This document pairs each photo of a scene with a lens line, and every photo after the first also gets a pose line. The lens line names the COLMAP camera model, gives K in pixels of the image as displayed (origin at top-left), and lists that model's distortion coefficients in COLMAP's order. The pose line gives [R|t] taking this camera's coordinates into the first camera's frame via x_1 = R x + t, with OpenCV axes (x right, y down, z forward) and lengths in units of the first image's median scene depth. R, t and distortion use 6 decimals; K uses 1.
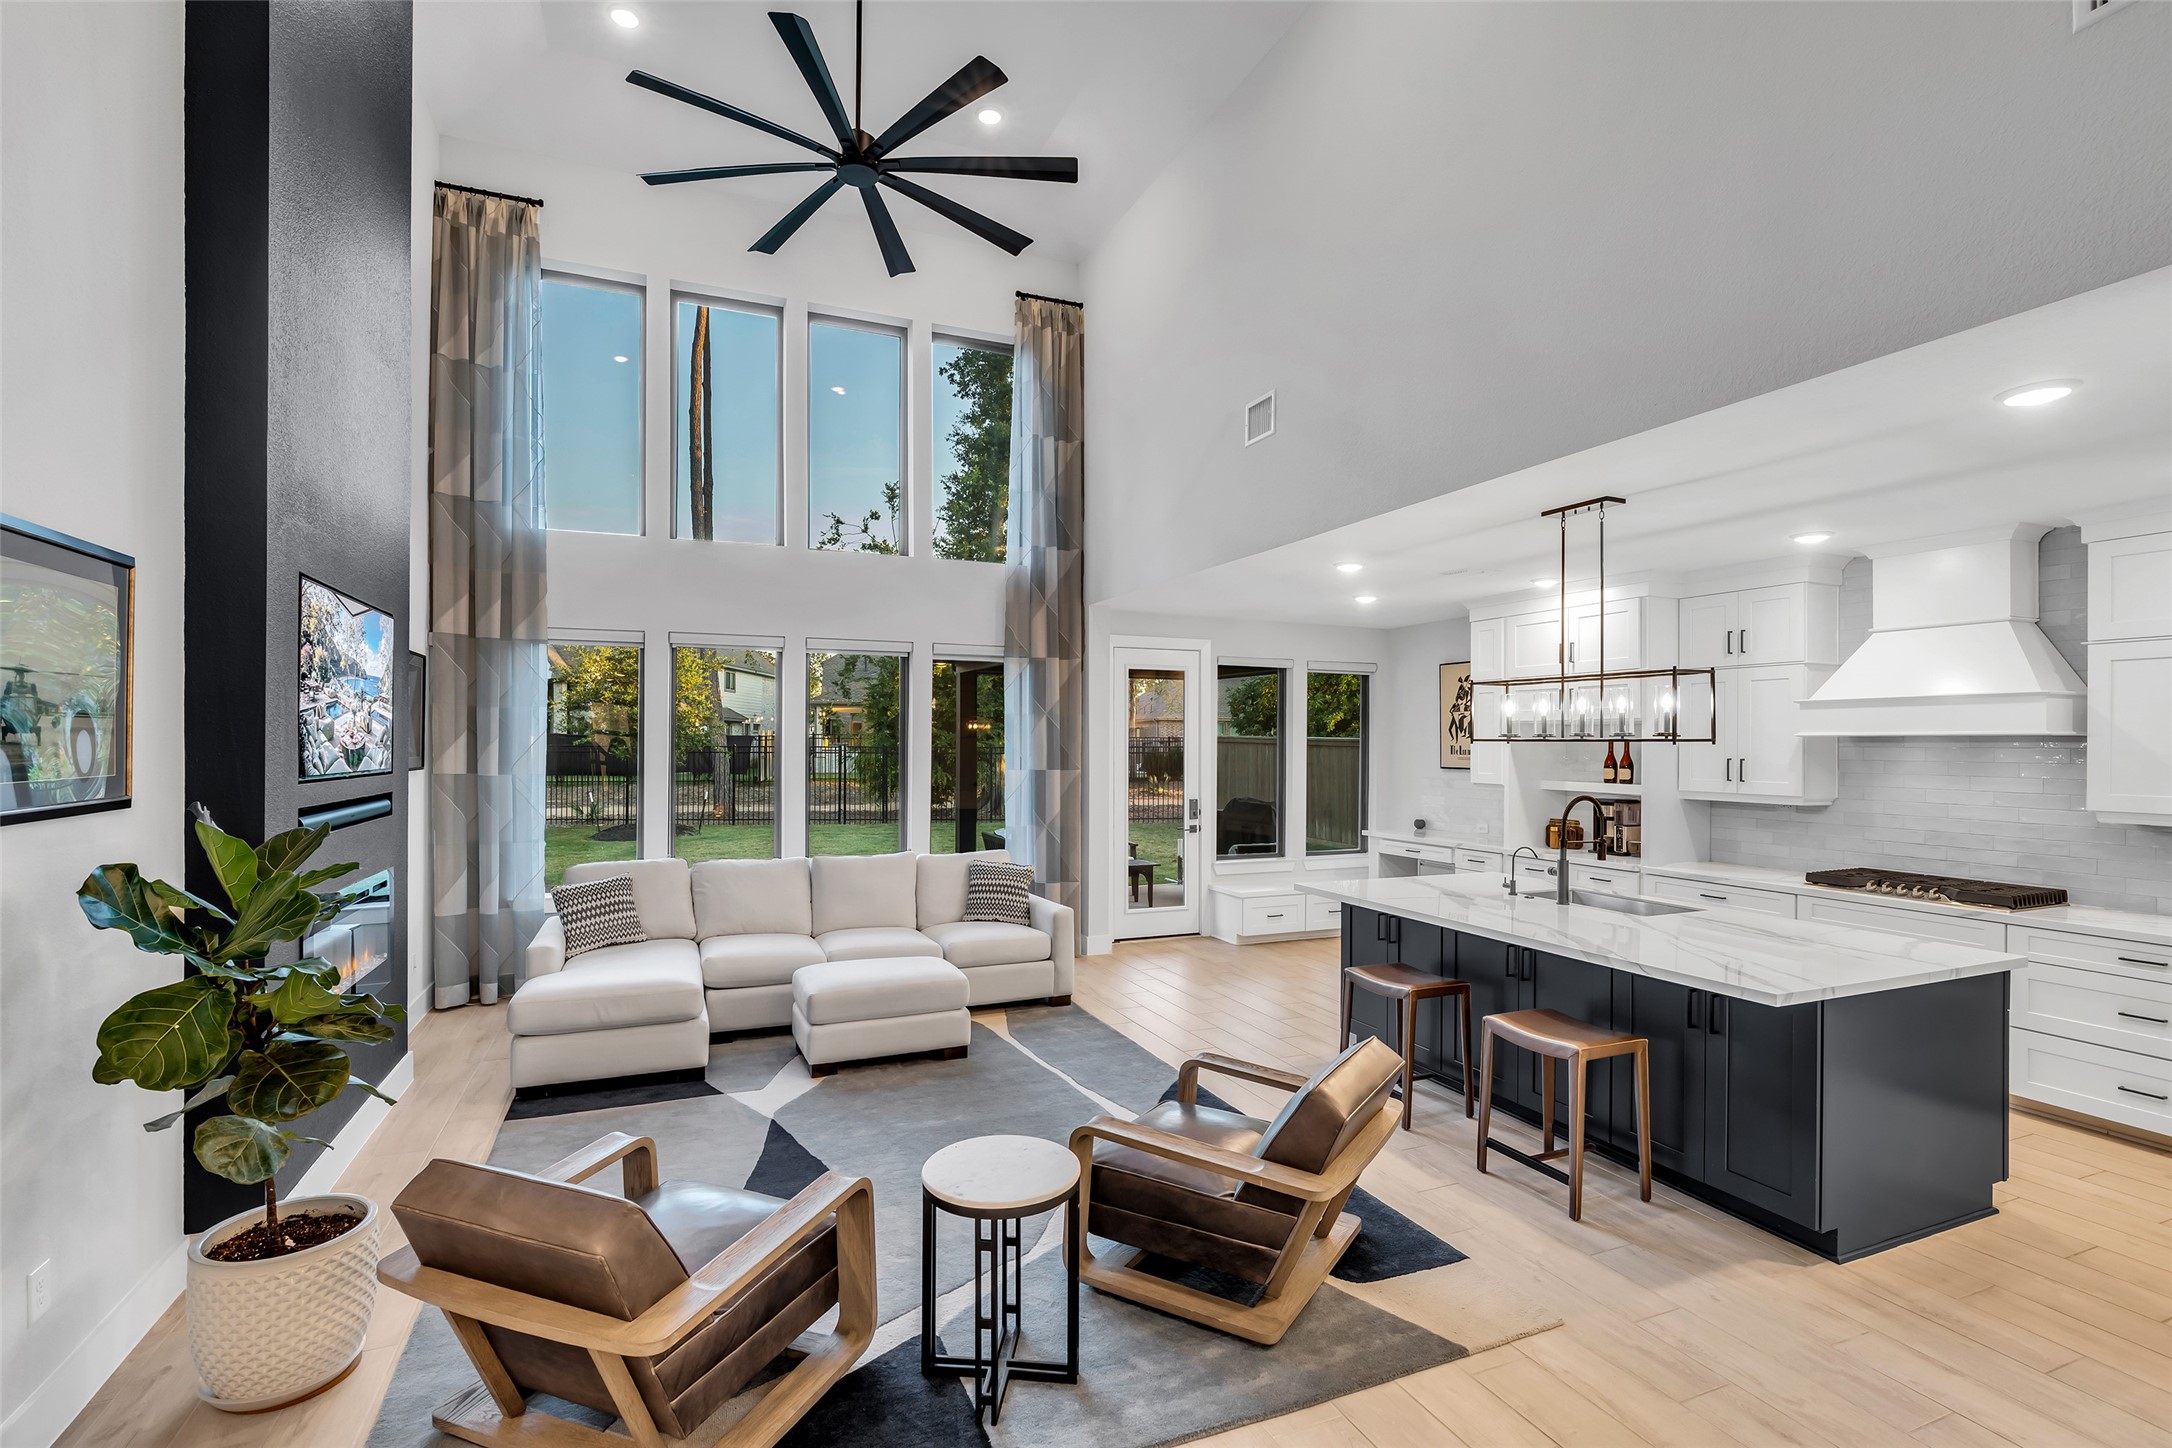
lens RADIAL K [[996.8, 0, 1086.5], [0, 996.8, 733.9], [0, 0, 1]] dist [-0.017753, 0.005851]
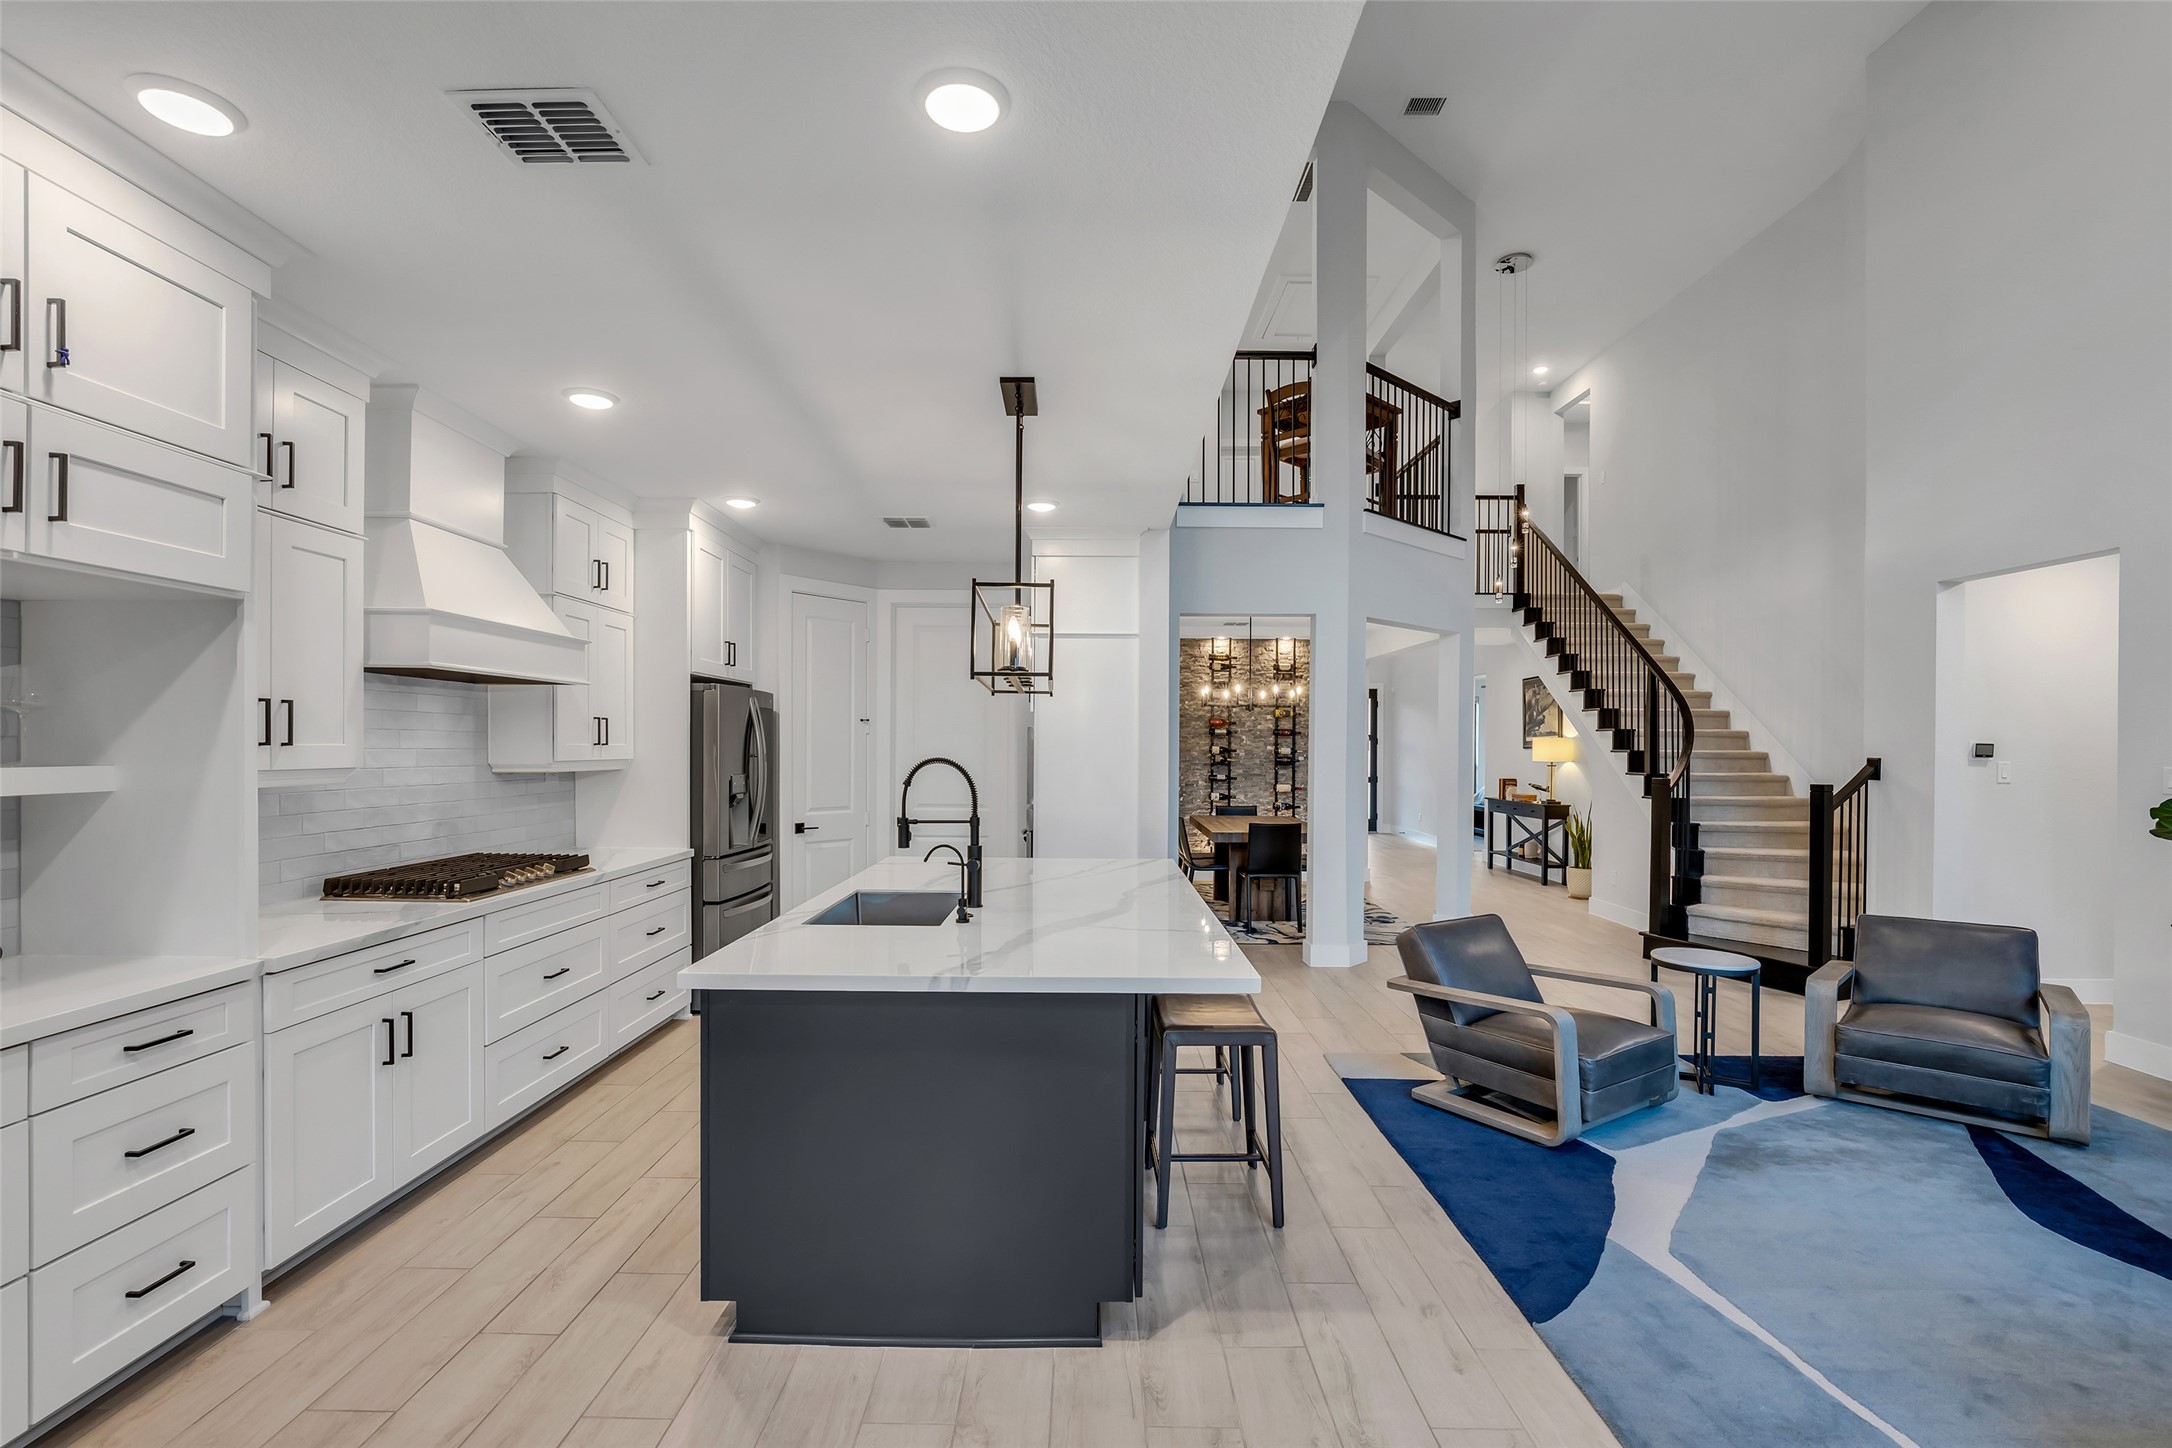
lens RADIAL K [[996.8, 0, 1078.8], [0, 996.8, 749.1], [0, 0, 1]] dist [-0.017753, 0.005851]
pose [[-0.919439, -0.012761, 0.393025, 0.094009], [-0.014722, 0.999890, -0.001975, 0.042116], [-0.392956, -0.007602, -0.919526, 1.206856]]
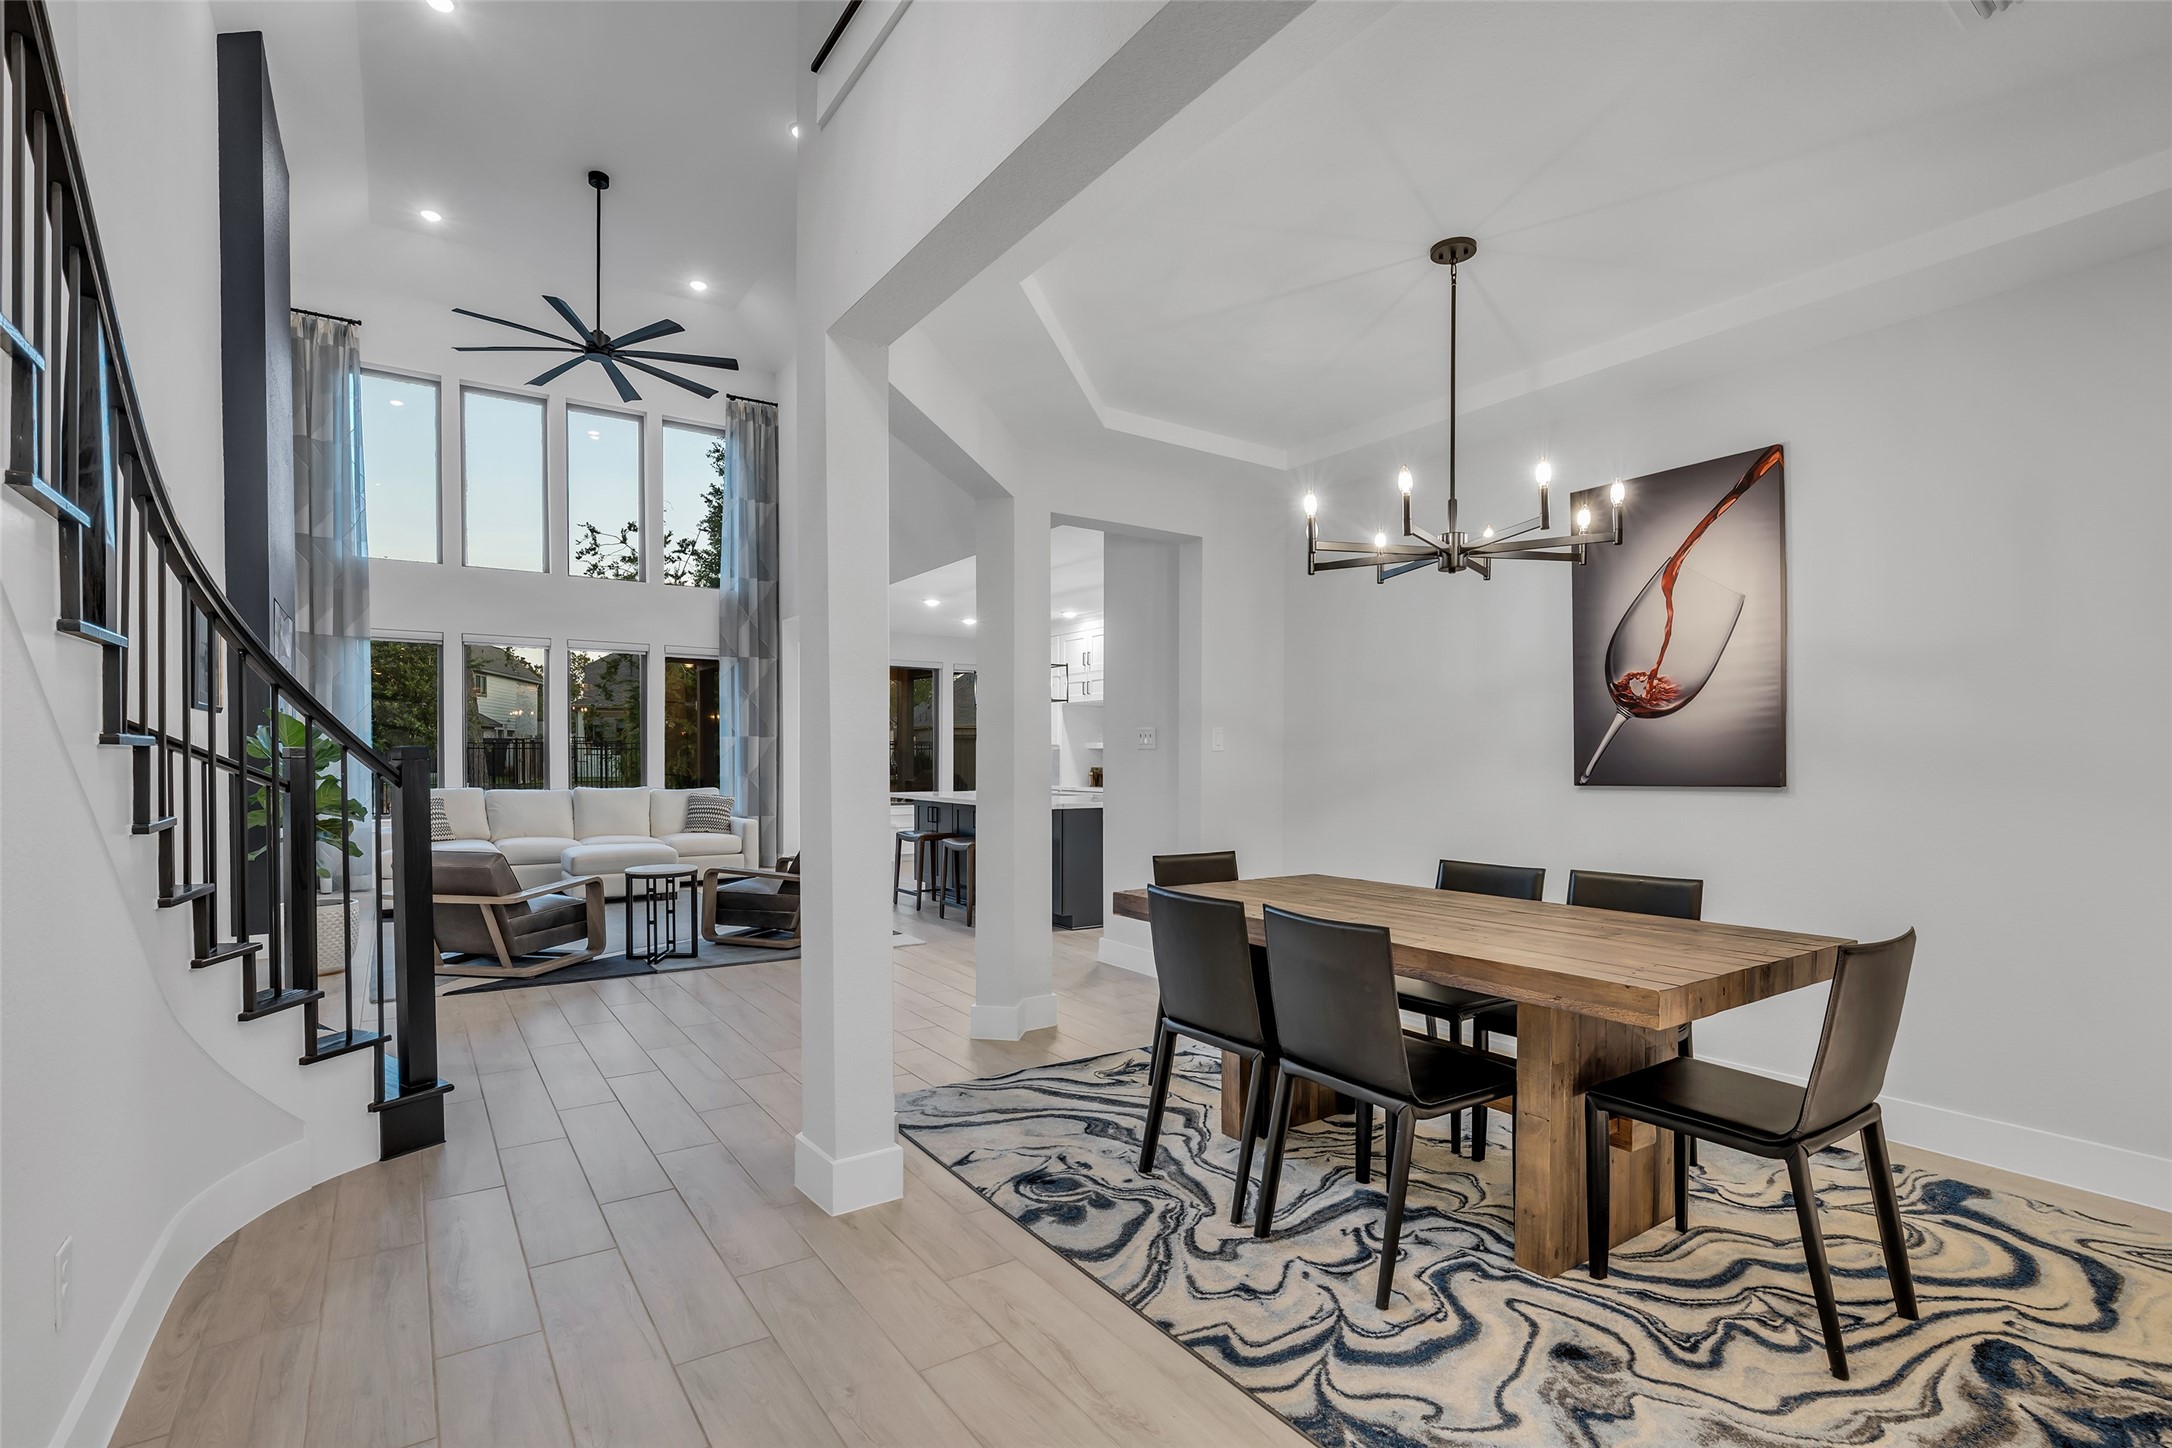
lens RADIAL K [[996.8, 0, 1072.0], [0, 996.8, 767.3], [0, 0, 1]] dist [-0.017753, 0.005851]
pose [[0.980727, -0.004064, 0.195340, 0.160742], [-0.000288, 0.999752, 0.022246, 0.059436], [-0.195382, -0.021874, 0.980483, -0.583366]]
